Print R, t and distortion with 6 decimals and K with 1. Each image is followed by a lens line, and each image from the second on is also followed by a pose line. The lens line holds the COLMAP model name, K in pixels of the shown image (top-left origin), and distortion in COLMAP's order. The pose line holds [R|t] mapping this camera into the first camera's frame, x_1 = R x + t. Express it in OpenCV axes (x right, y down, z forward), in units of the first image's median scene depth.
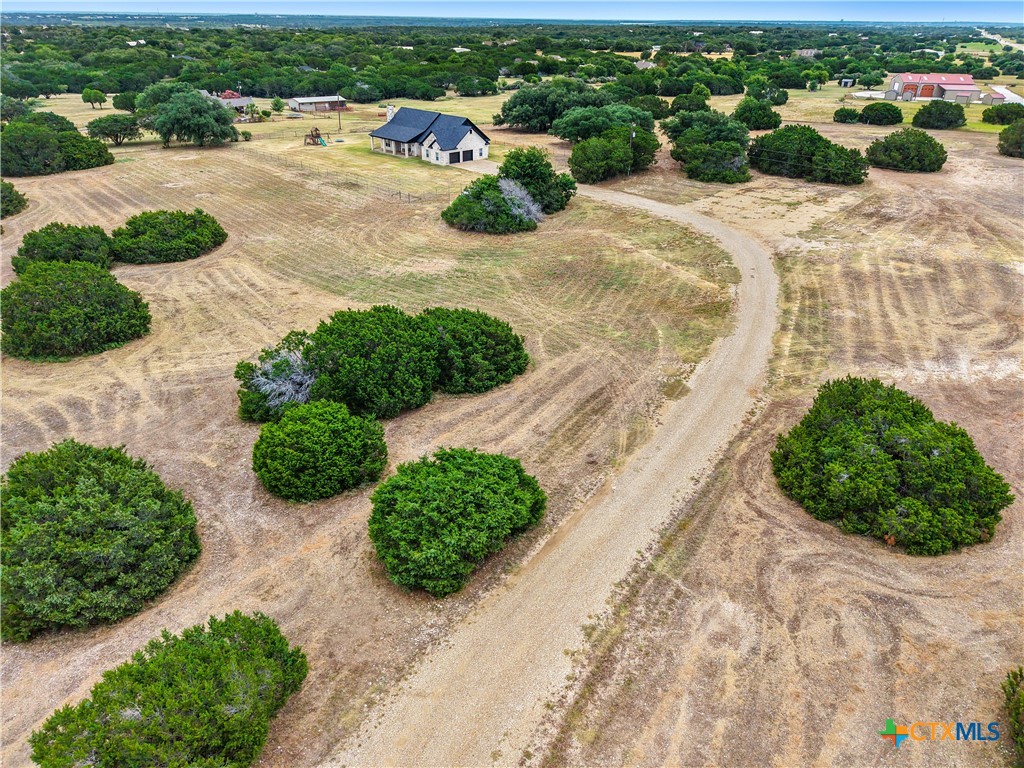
lens RADIAL K [[693.3, 0, 509.7], [0, 693.3, 378.6], [0, 0, 1]] dist [0.039205, -0.054063]
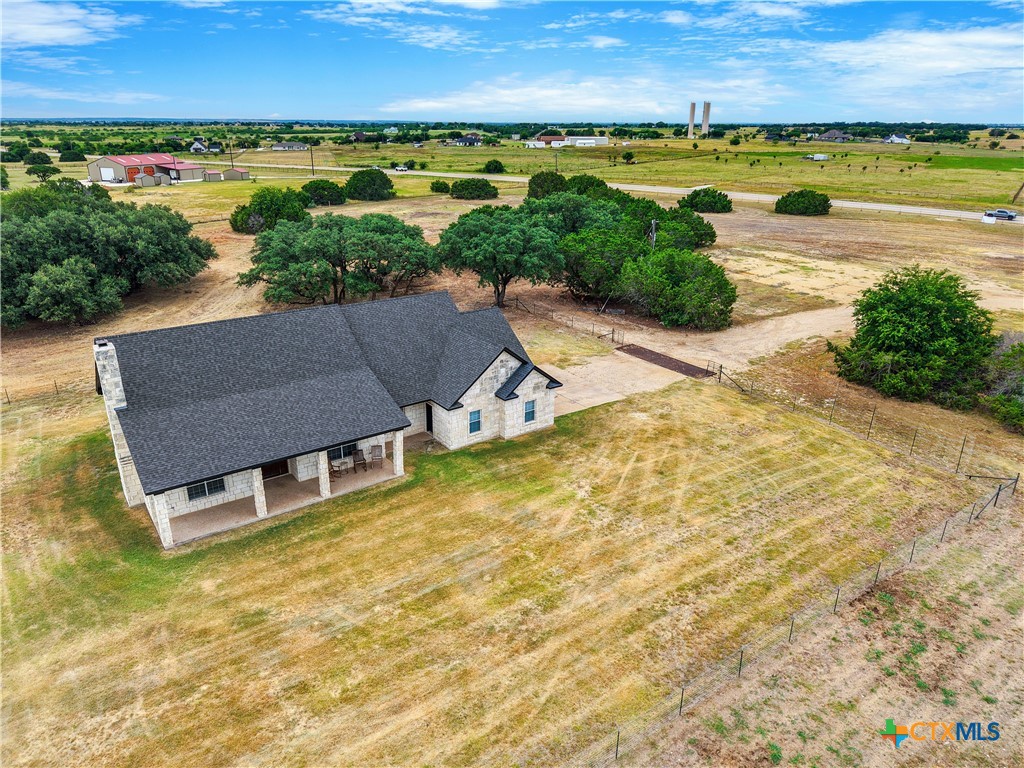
lens RADIAL K [[693.3, 0, 509.7], [0, 693.3, 378.6], [0, 0, 1]] dist [0.039205, -0.054063]
pose [[0.151468, -0.356271, 0.922024, -0.475338], [0.455718, 0.852906, 0.254700, -0.494756], [-0.877142, 0.381604, 0.291547, 1.066686]]
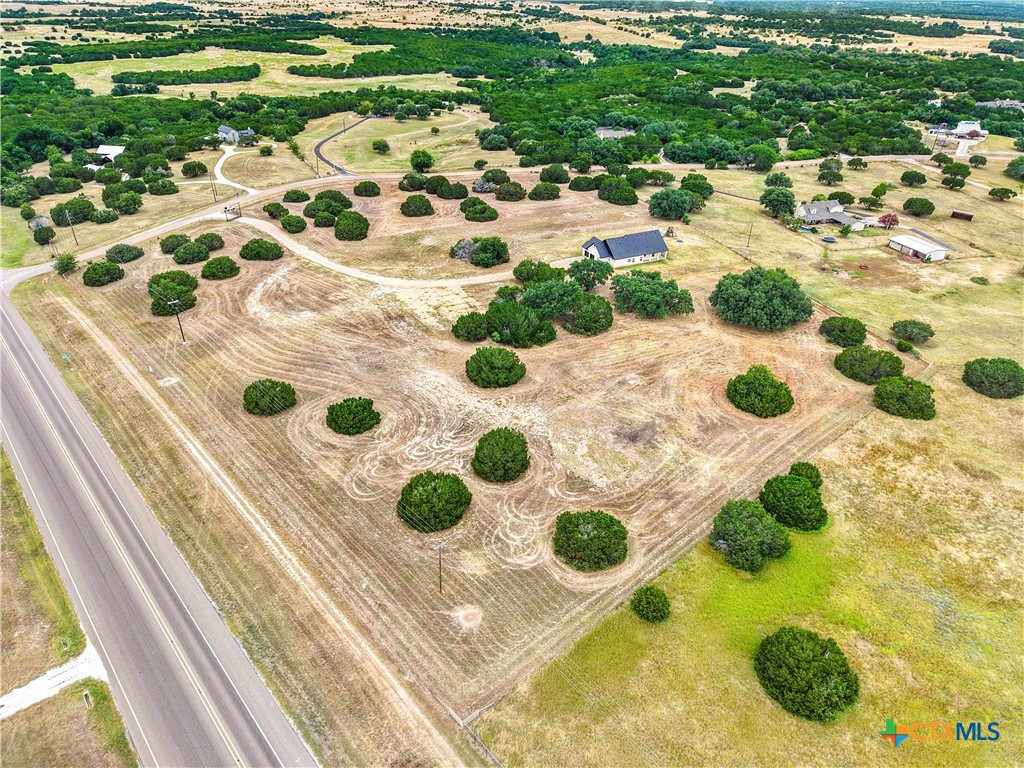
lens RADIAL K [[693.3, 0, 509.7], [0, 693.3, 378.6], [0, 0, 1]] dist [0.039205, -0.054063]
pose [[-0.315462, 0.463360, -0.828119, 1.823312], [-0.459335, 0.689067, 0.560533, -1.156960], [0.830359, 0.557211, -0.004537, 1.205320]]
